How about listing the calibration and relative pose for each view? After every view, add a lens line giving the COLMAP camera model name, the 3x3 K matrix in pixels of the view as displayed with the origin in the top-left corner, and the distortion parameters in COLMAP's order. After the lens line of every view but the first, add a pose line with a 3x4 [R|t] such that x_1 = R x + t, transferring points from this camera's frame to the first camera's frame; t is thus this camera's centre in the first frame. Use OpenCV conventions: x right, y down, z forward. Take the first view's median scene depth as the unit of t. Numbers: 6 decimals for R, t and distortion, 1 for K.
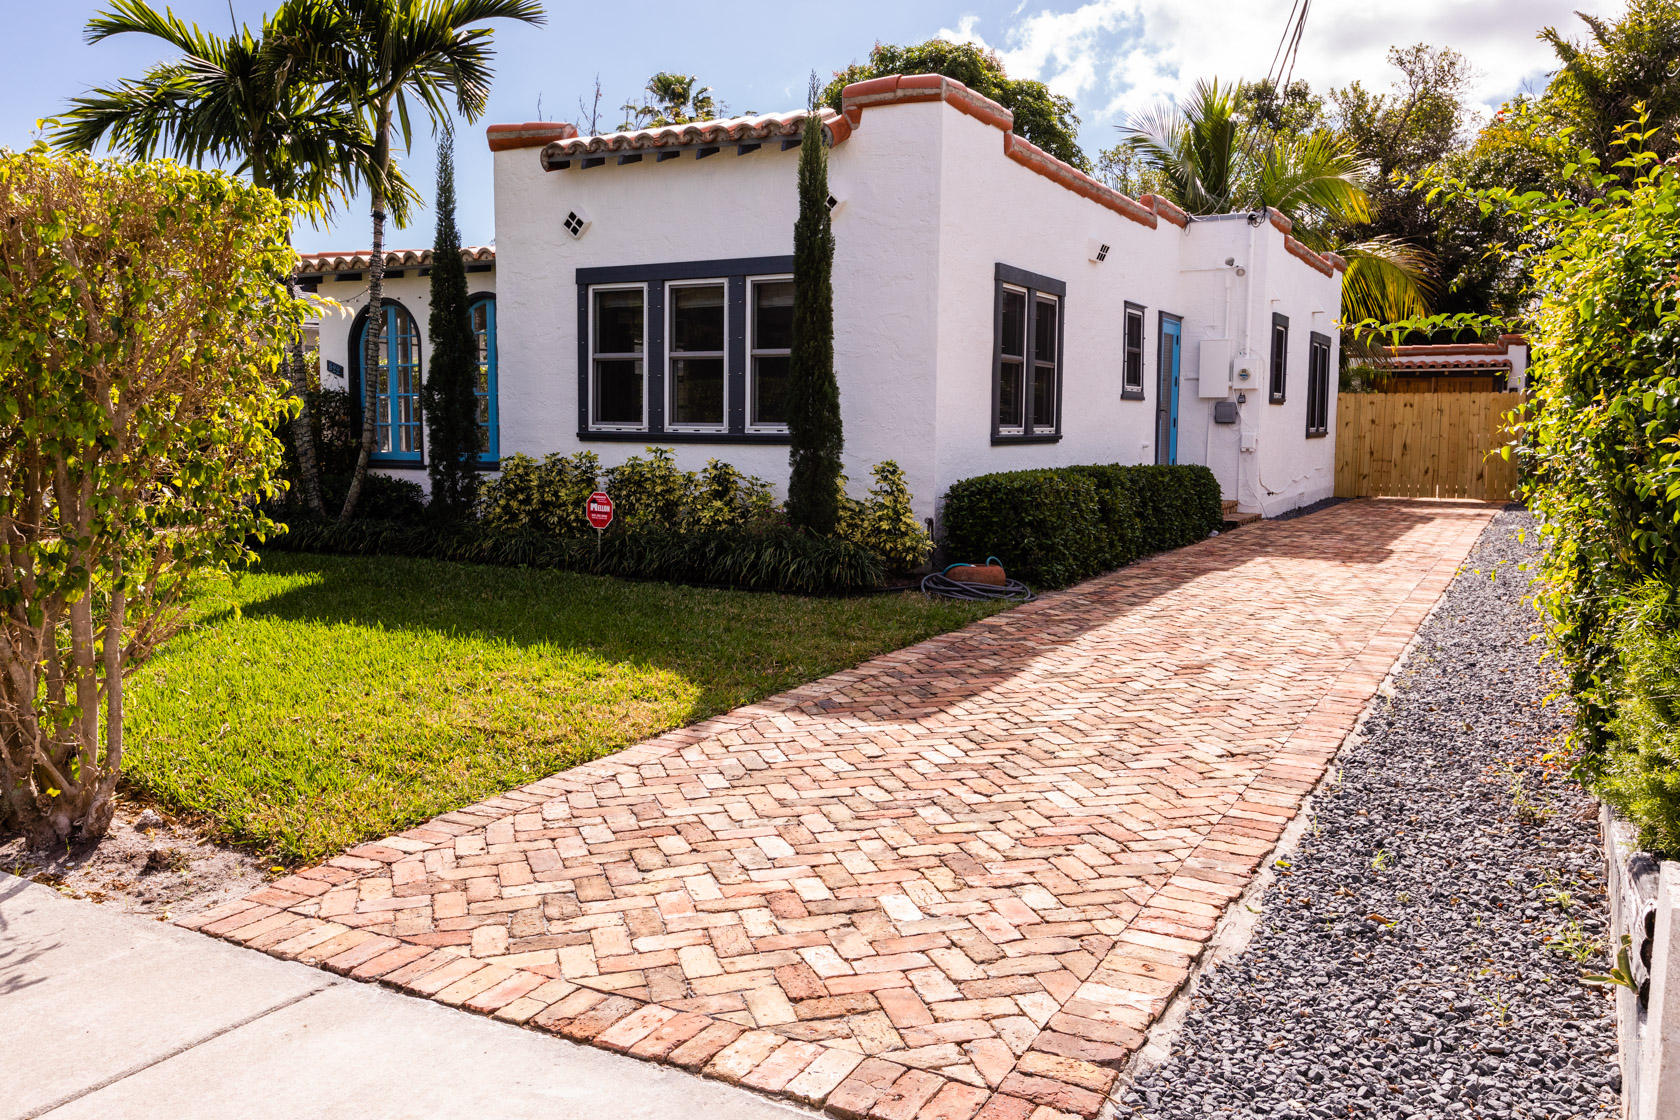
lens RADIAL K [[1339.1, 0, 840.0], [0, 1339.1, 560.0], [0, 0, 1]] dist [0.011377, -0.004346]
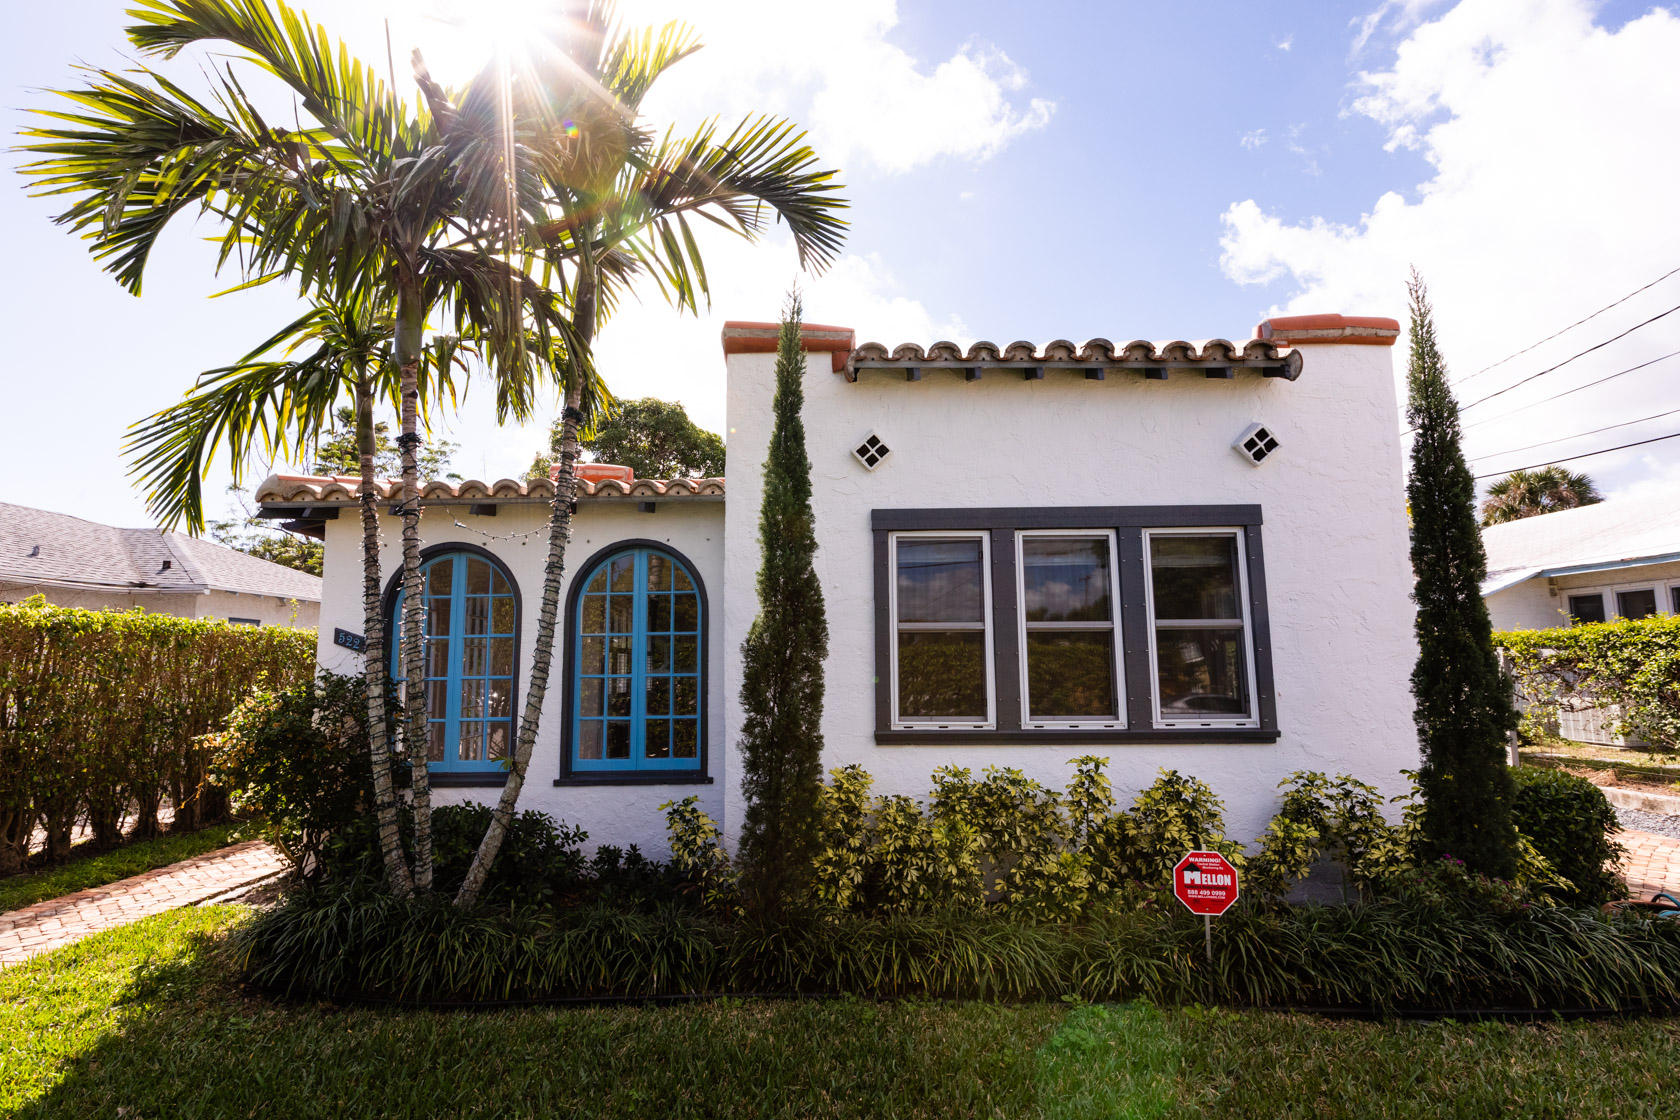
lens RADIAL K [[873.9, 0, 834.0], [0, 873.9, 547.1], [0, 0, 1]] dist [0.045088, 0.000049]
pose [[0.899293, 0.059236, 0.433316, -0.426516], [0.053111, 0.968660, -0.242645, -0.079882], [-0.434109, 0.241223, 0.867963, 0.592594]]
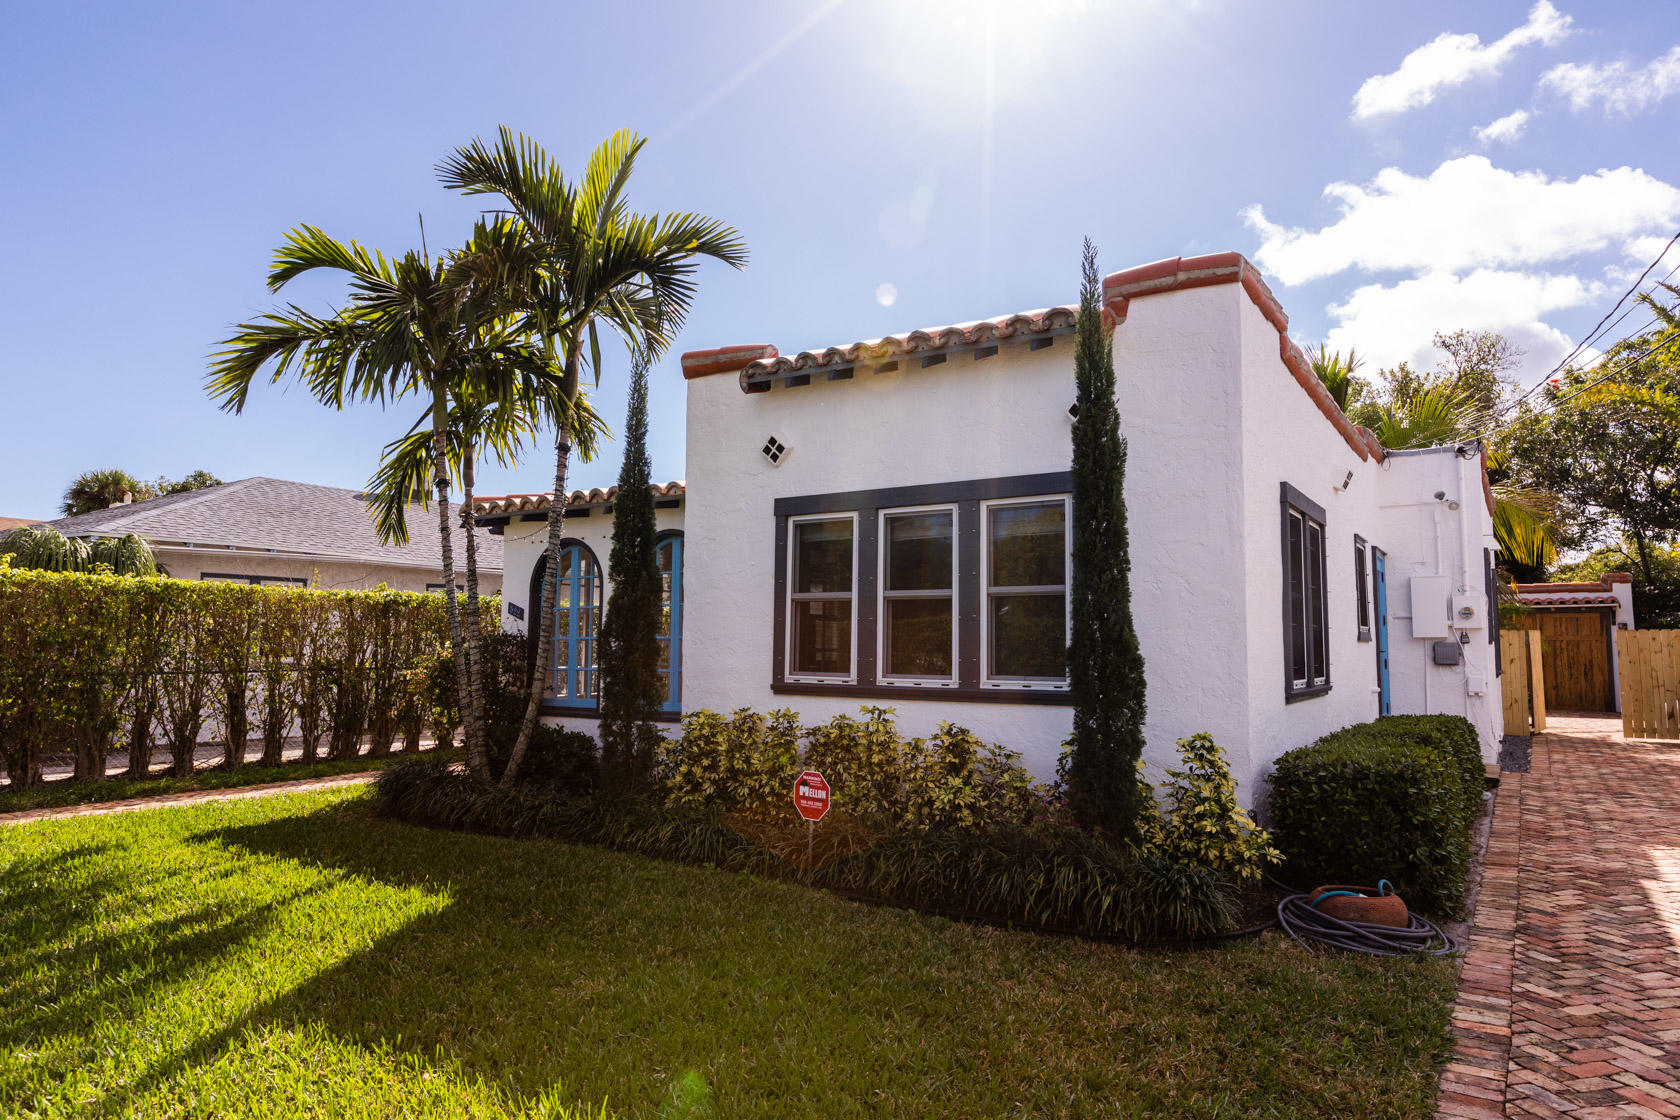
lens RADIAL K [[1047.9, 0, 840.0], [0, 1047.9, 560.0], [0, 0, 1]] dist [0.002042, -0.000137]
pose [[0.996007, -0.008444, -0.088872, -0.092836], [-0.008176, 0.982705, -0.185000, -0.049865], [0.088897, 0.184988, 0.978712, 0.333707]]
